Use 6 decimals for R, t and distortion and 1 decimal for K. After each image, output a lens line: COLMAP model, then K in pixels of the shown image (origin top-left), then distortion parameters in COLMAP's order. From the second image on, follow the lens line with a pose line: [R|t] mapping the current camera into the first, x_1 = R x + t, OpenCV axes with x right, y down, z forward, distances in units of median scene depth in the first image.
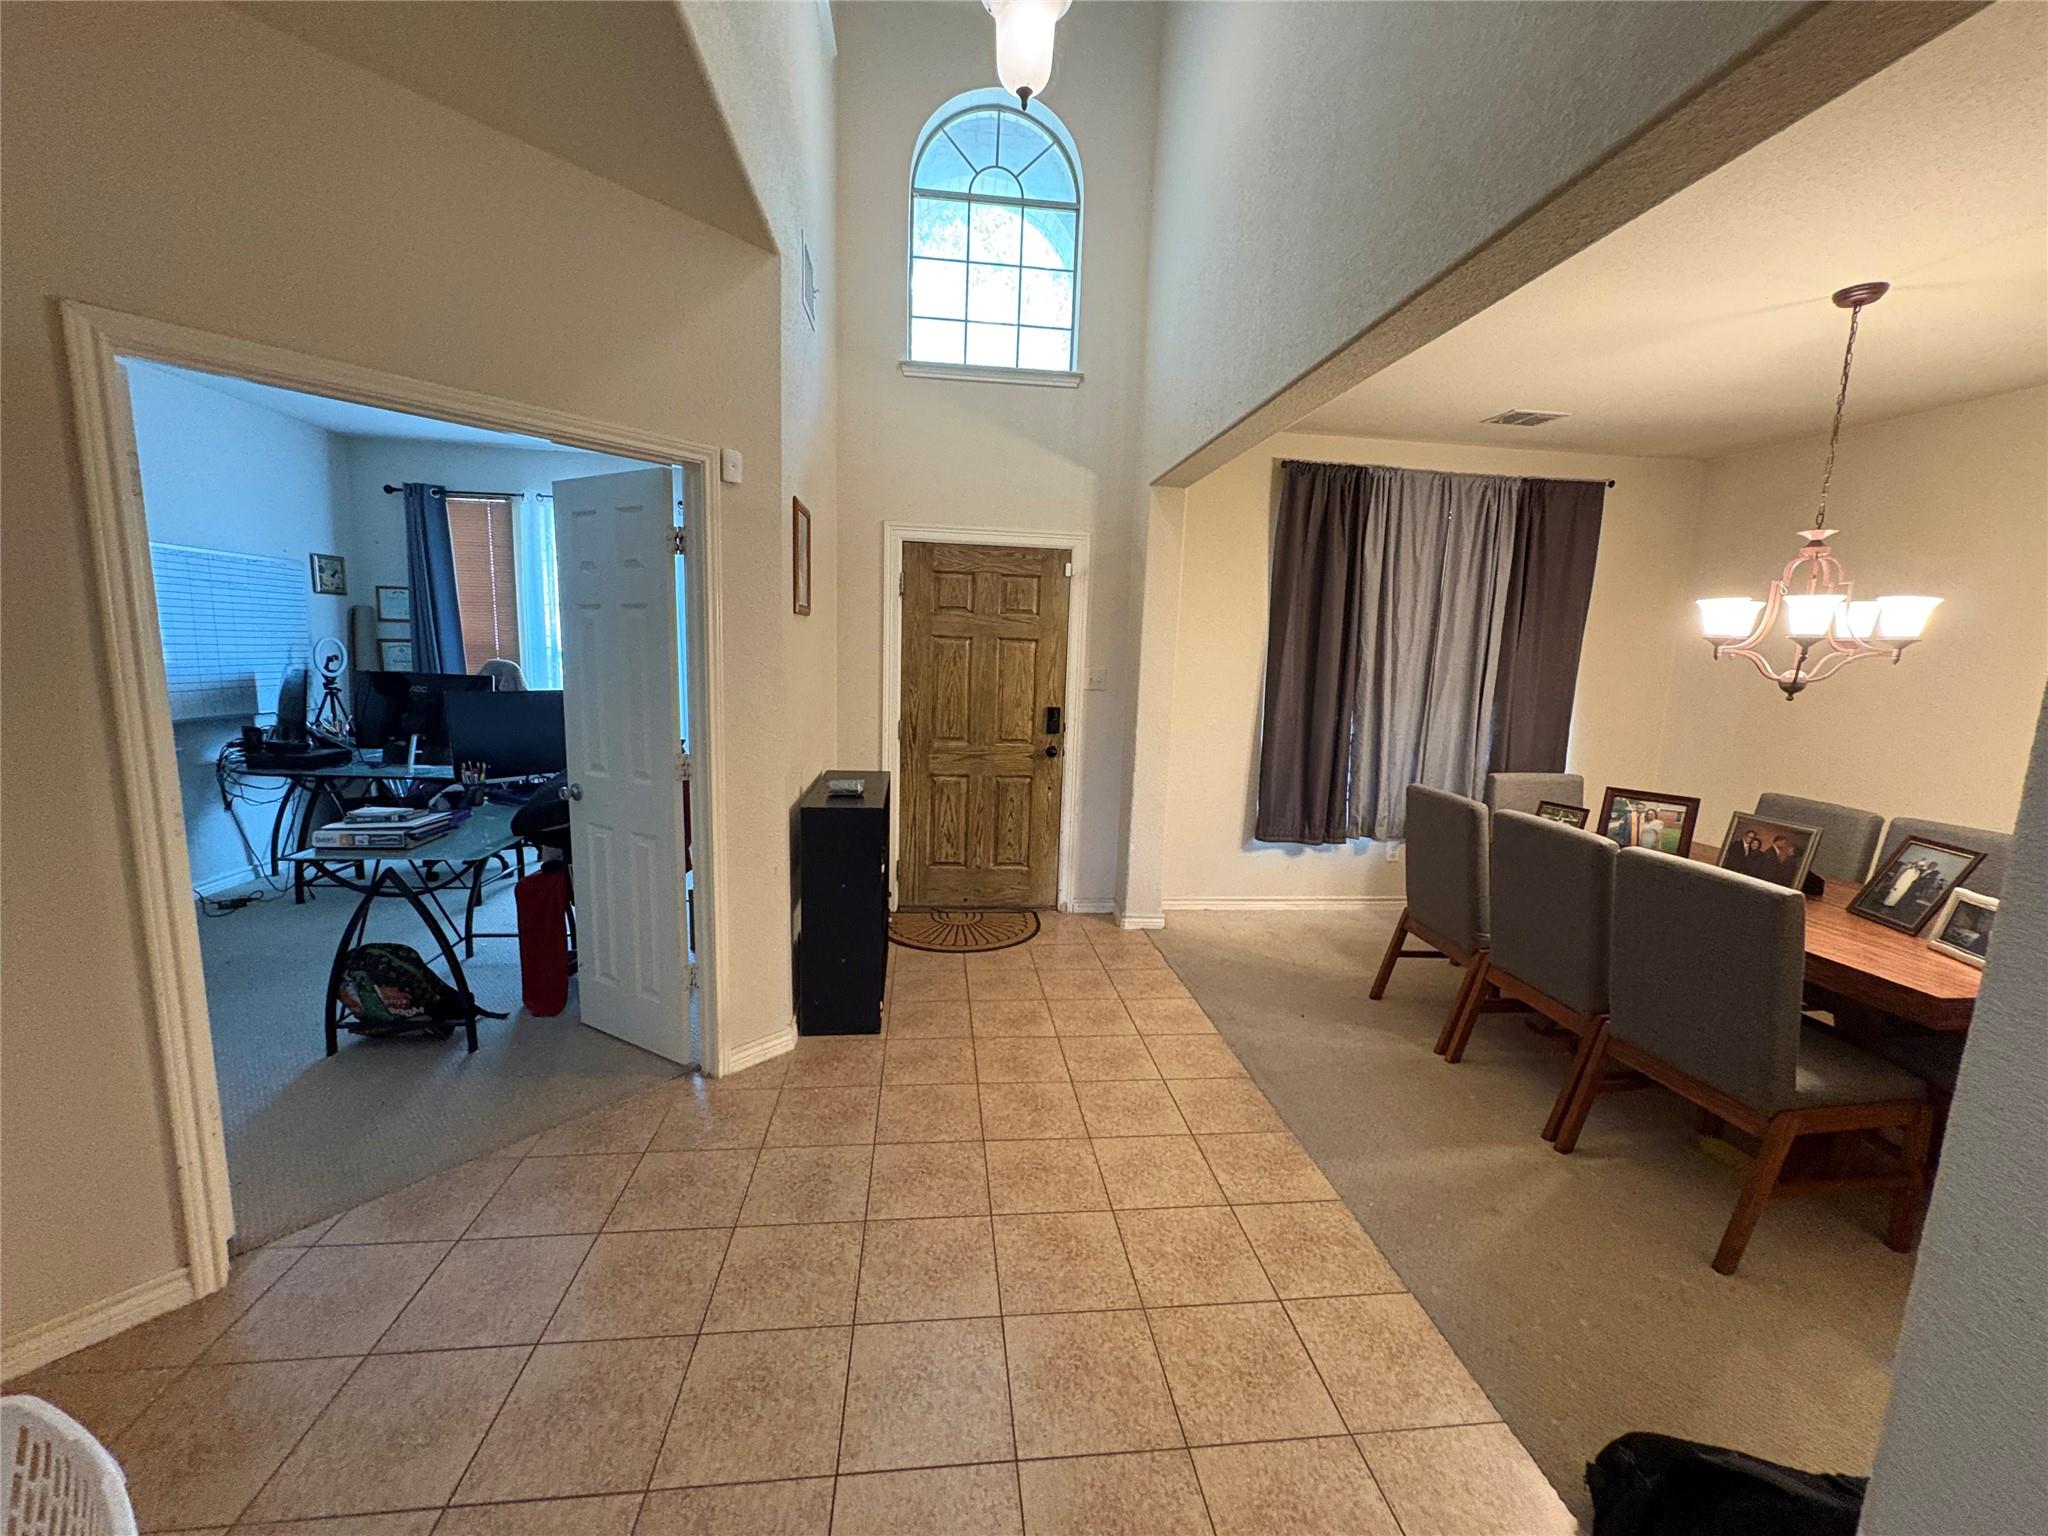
lens RADIAL K [[814.5, 0, 1025.7], [0, 814.5, 767.6], [0, 0, 1]] dist [-0.000208, 0.000446]
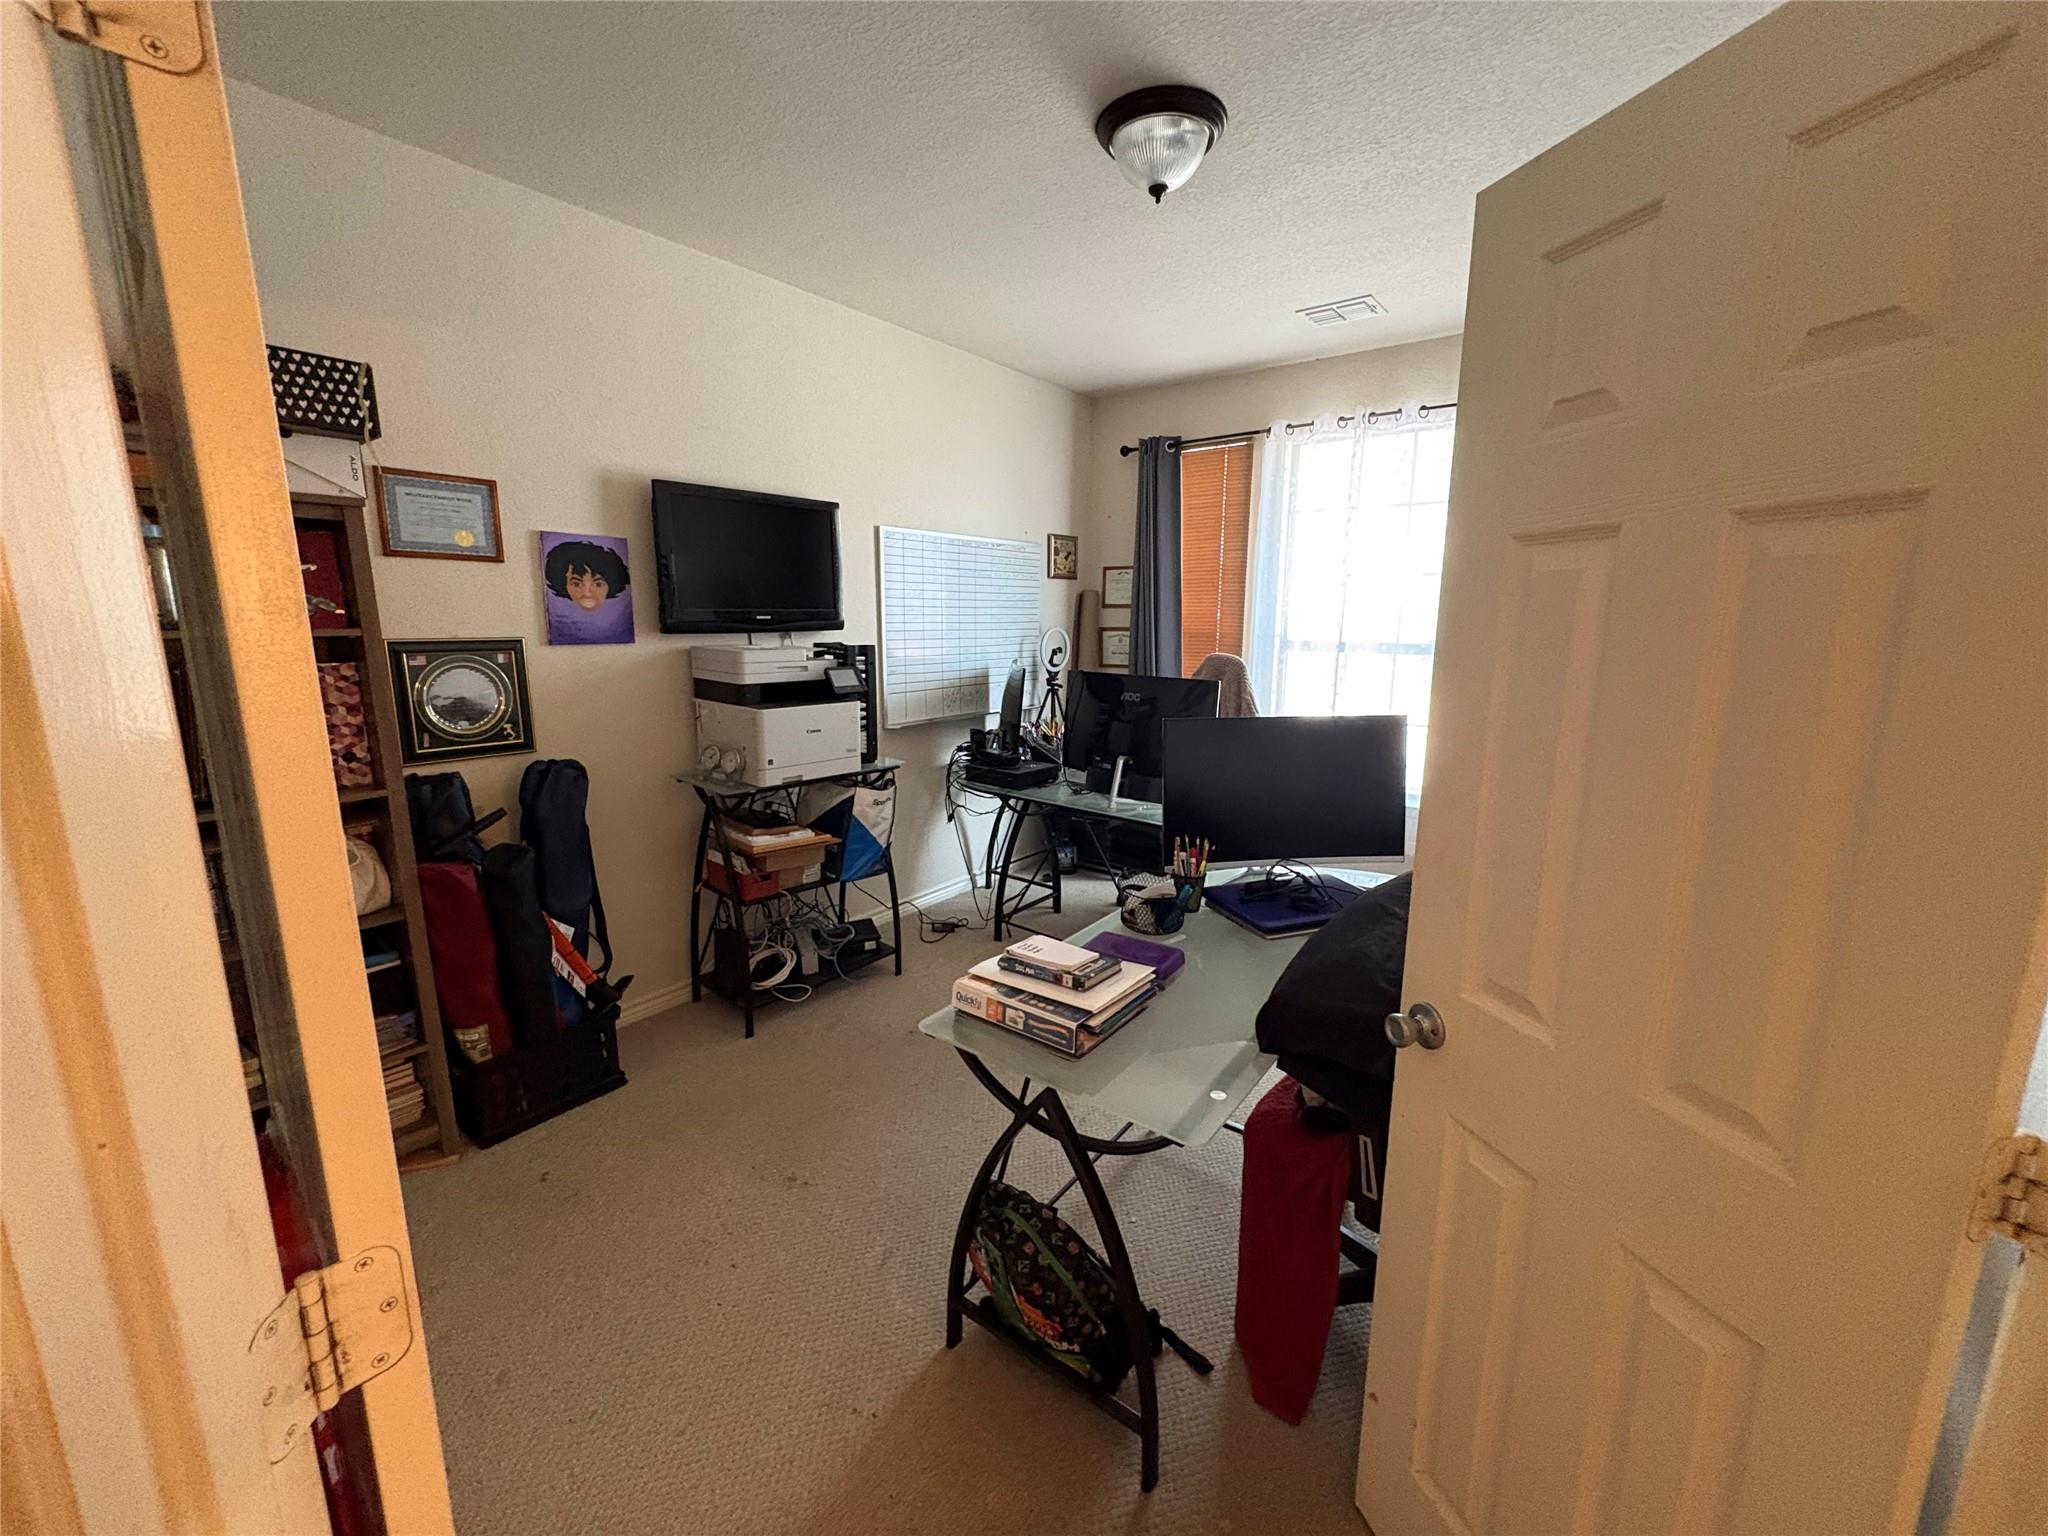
lens RADIAL K [[814.5, 0, 1028.3], [0, 814.5, 767.7], [0, 0, 1]] dist [-0.000208, 0.000446]
pose [[0.719851, 0.101429, -0.686678, -0.287028], [-0.082592, 0.994754, 0.060353, -0.067383], [0.689198, 0.013269, 0.724452, 0.385979]]
